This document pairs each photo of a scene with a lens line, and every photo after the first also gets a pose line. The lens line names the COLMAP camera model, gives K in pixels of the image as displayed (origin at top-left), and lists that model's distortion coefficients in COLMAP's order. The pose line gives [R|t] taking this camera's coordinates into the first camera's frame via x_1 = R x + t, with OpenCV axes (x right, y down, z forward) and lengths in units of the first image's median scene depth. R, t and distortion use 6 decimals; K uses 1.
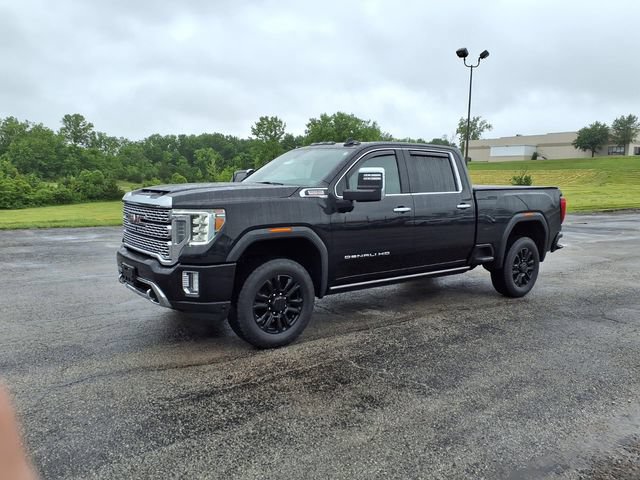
lens RADIAL K [[509.7, 0, 319.2], [0, 509.7, 241.6], [0, 0, 1]] dist [0.100609, -0.149169]
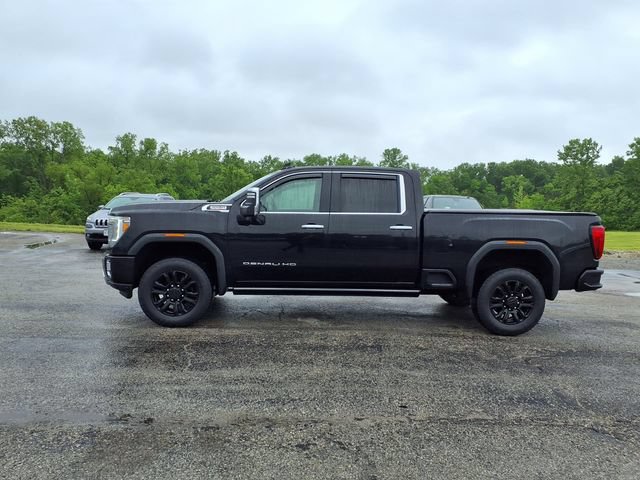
lens RADIAL K [[509.6, 0, 318.2], [0, 509.6, 246.3], [0, 0, 1]] dist [0.095979, -0.175742]
pose [[0.826146, 0.060367, -0.560213, 0.148991], [-0.085322, 0.996182, -0.018478, -0.000295], [0.556959, 0.063064, 0.828143, 0.020330]]
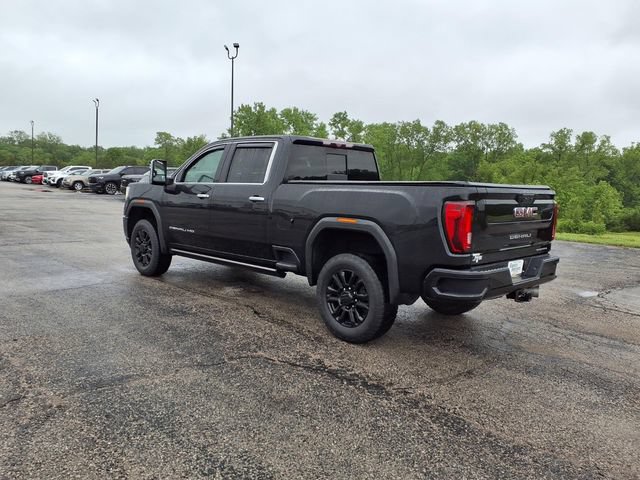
lens RADIAL K [[511.3, 0, 319.8], [0, 511.3, 239.7], [0, 0, 1]] dist [0.107754, -0.163943]
pose [[0.134130, 0.094779, -0.986421, 0.256439], [-0.152009, 0.985603, 0.074031, -0.017322], [0.979236, 0.140015, 0.146607, 0.208921]]
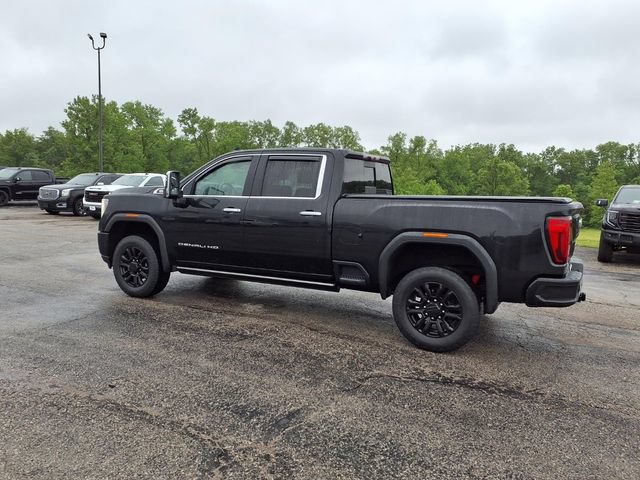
lens RADIAL K [[512.0, 0, 317.0], [0, 512.0, 240.1], [0, 0, 1]] dist [0.089940, -0.151795]
pose [[0.417250, 0.088551, -0.904467, 0.234149], [-0.132228, 0.990566, 0.035981, -0.011967], [0.899121, 0.104583, 0.425022, 0.133758]]
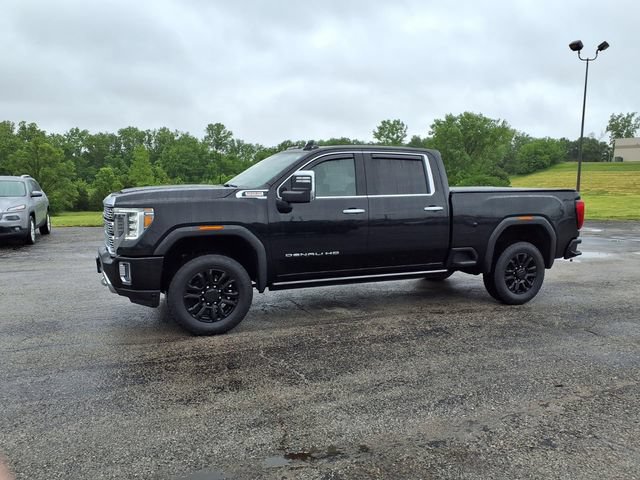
lens RADIAL K [[511.9, 0, 327.5], [0, 511.9, 240.0], [0, 0, 1]] dist [0.112312, -0.220594]
pose [[0.972435, 0.023709, -0.231967, 0.065993], [-0.025843, 0.999647, -0.006163, 0.000627], [0.231739, 0.011988, 0.972704, -0.002631]]
